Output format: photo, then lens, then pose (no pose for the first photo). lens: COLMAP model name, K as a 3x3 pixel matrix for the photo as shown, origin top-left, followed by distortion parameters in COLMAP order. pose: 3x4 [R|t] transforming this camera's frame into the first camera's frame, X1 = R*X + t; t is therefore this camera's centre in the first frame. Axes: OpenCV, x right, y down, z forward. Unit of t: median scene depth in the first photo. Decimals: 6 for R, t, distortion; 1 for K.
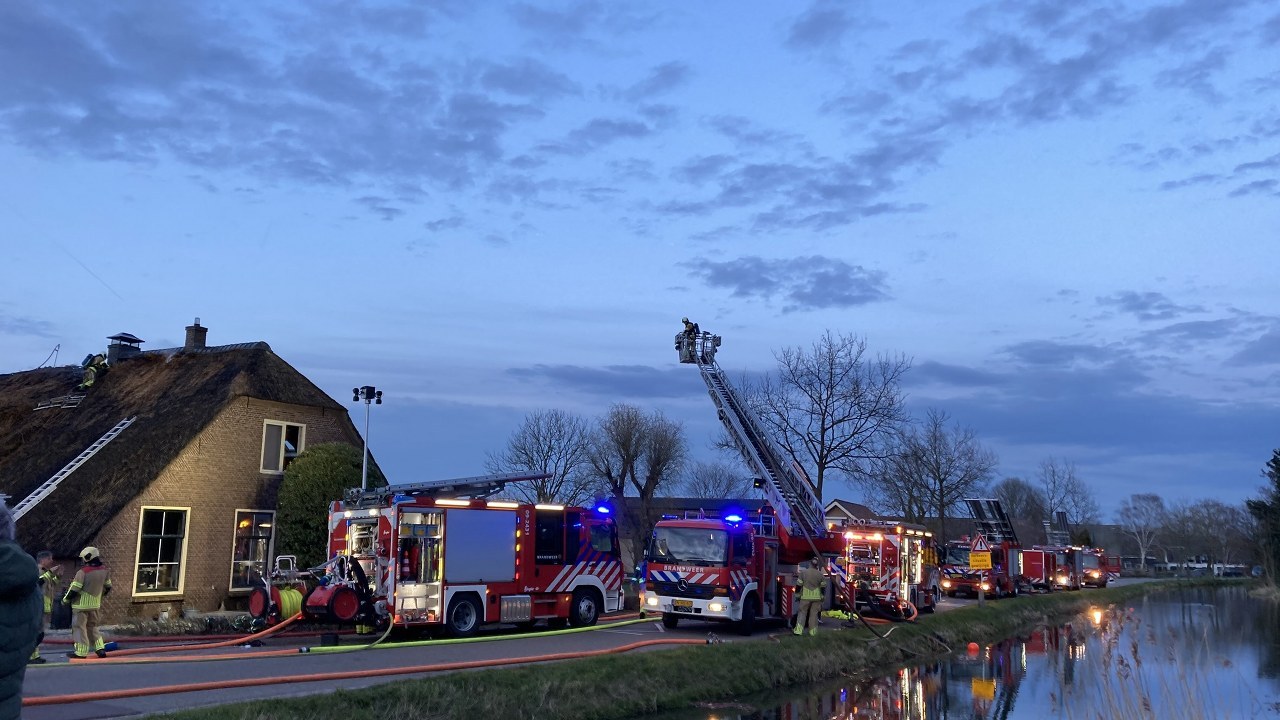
lens RADIAL K [[1027.8, 0, 640.7], [0, 1027.8, 373.5], [0, 0, 1]] dist [0.085966, -0.151619]
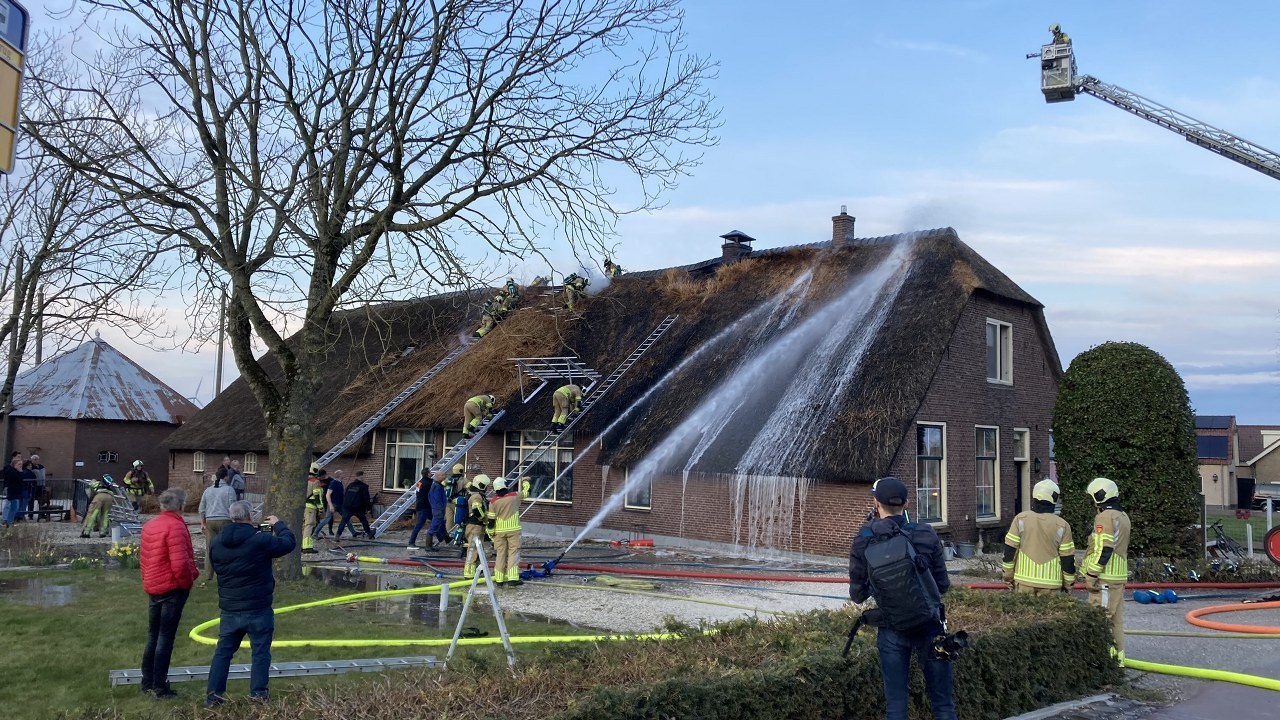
lens RADIAL K [[1051.5, 0, 643.6], [0, 1051.5, 356.5], [0, 0, 1]] dist [0.017769, -0.003663]
pose [[0.977510, -0.022212, -0.209714, -0.498355], [0.034688, 0.997828, 0.056001, 0.020128], [0.208014, -0.062016, 0.976158, 0.127526]]
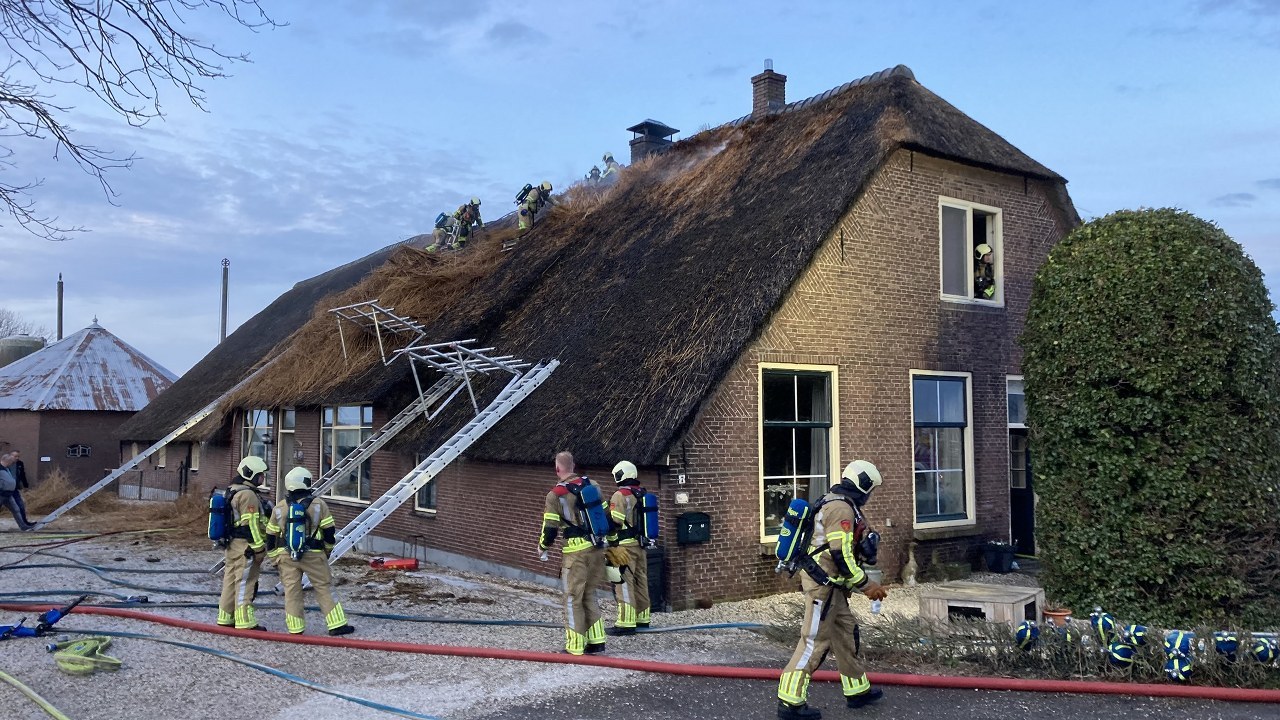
lens RADIAL K [[1049.2, 0, 635.8], [0, 1049.2, 372.1], [0, 0, 1]] dist [0.034264, -0.009796]
pose [[0.912345, -0.049590, -0.406408, -0.320482], [0.085454, 0.993840, 0.070566, 0.088498], [0.400405, -0.099109, 0.910963, 0.504634]]
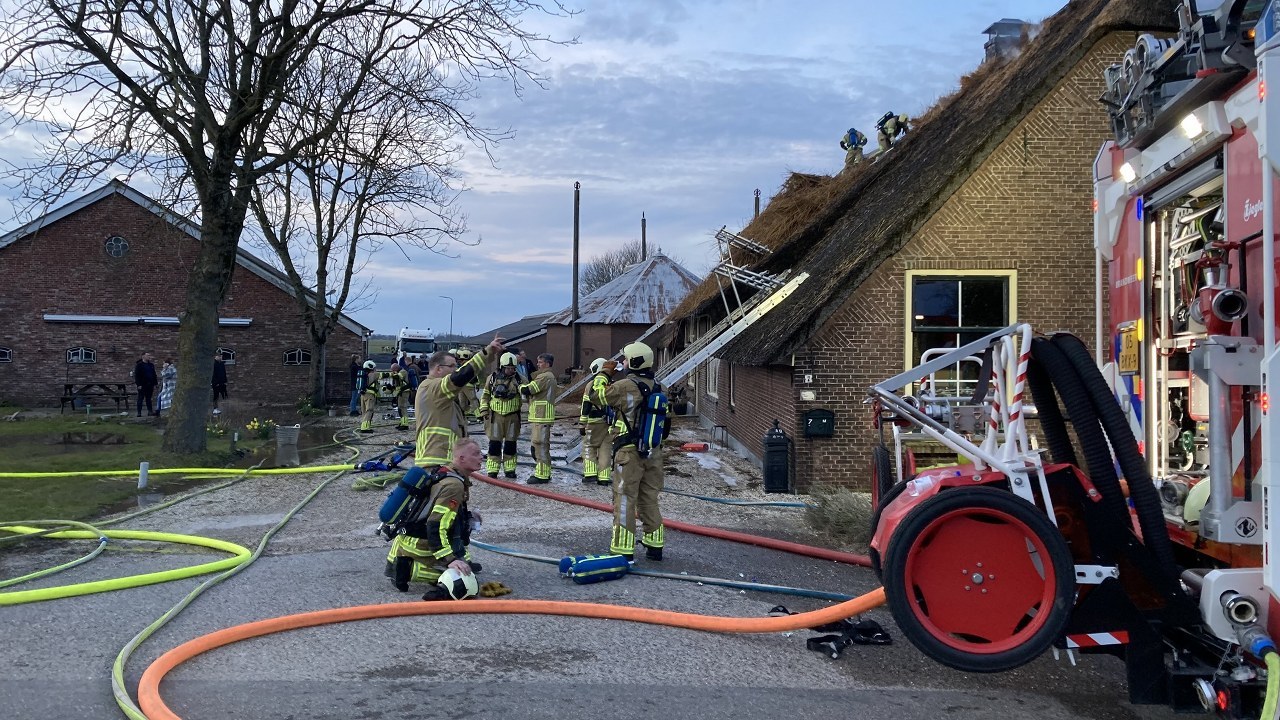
lens RADIAL K [[1067.4, 0, 635.8], [0, 1067.4, 357.1], [0, 0, 1]] dist [0.048615, 0.006608]
pose [[0.522777, -0.013232, -0.852367, -0.094417], [0.136791, 0.988225, 0.068557, 0.111394], [0.841423, -0.152436, 0.518431, 0.586380]]
